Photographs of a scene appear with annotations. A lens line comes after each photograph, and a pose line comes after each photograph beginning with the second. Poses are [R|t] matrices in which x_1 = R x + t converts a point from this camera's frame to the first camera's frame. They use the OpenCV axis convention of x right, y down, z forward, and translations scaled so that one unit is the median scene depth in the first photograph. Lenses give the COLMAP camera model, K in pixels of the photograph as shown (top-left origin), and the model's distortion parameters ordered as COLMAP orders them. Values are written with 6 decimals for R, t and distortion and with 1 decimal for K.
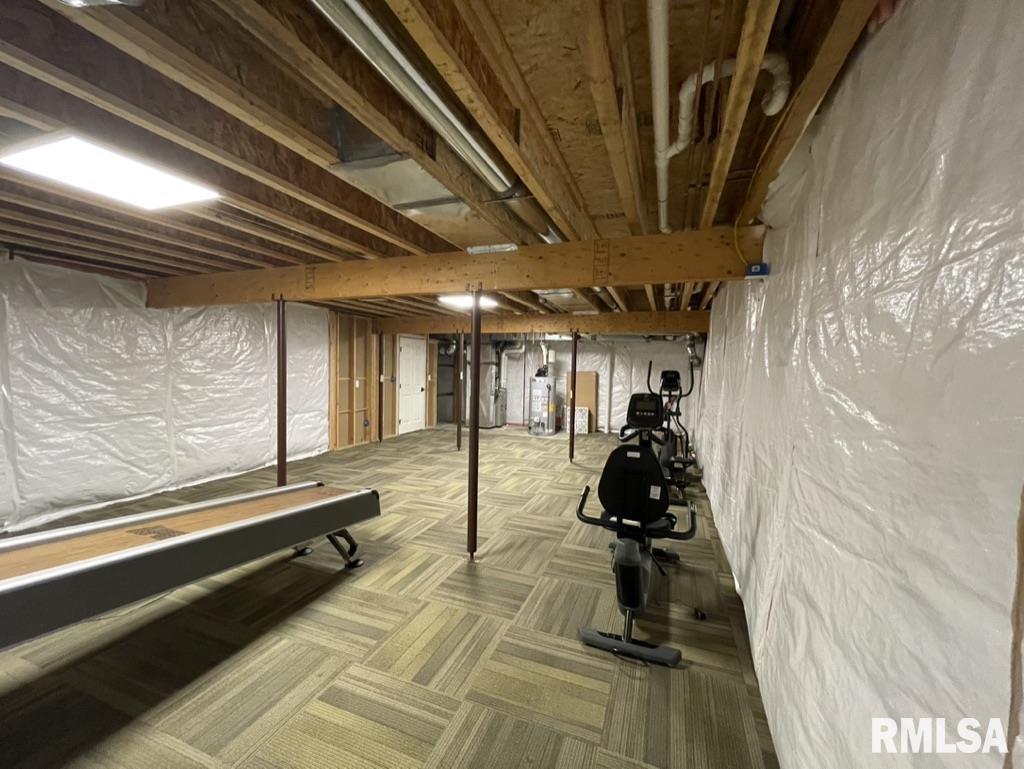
lens RADIAL K [[413.1, 0, 512.7], [0, 413.1, 384.1], [0, 0, 1]] dist [0.003067, 0.000063]
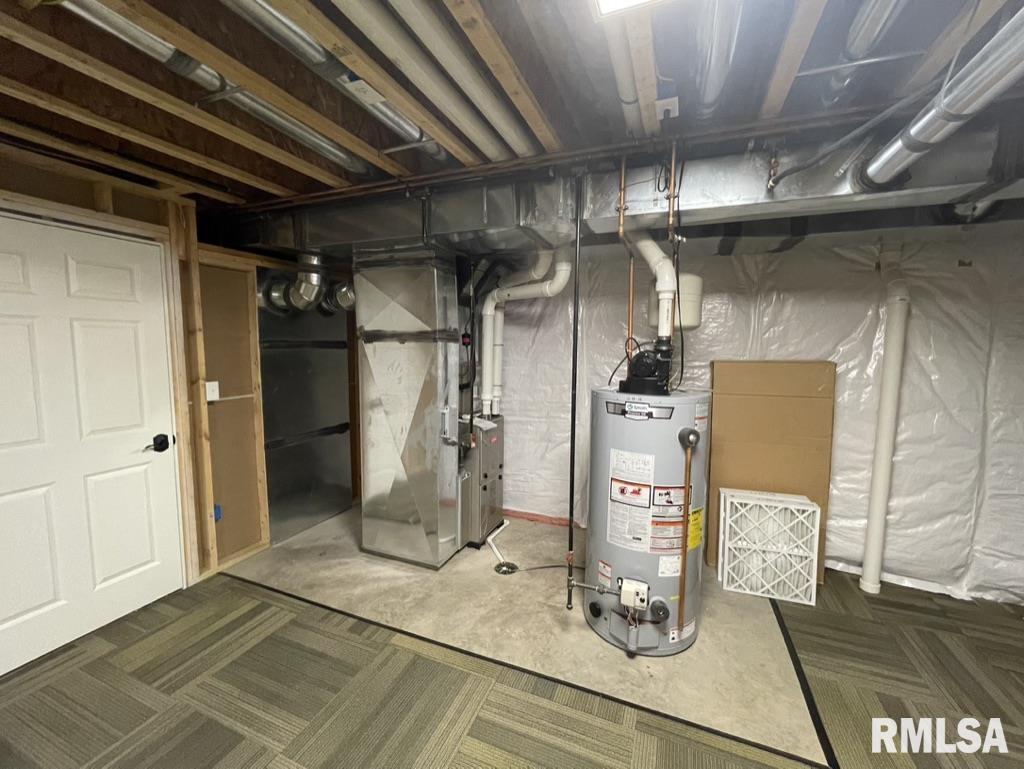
lens RADIAL K [[413.1, 0, 511.8], [0, 413.1, 382.2], [0, 0, 1]] dist [0.003067, 0.000063]
pose [[0.999634, -0.008388, -0.025717, 0.001681], [0.009664, 0.998708, 0.049894, -0.032068], [0.025265, -0.050124, 0.998423, 0.717468]]
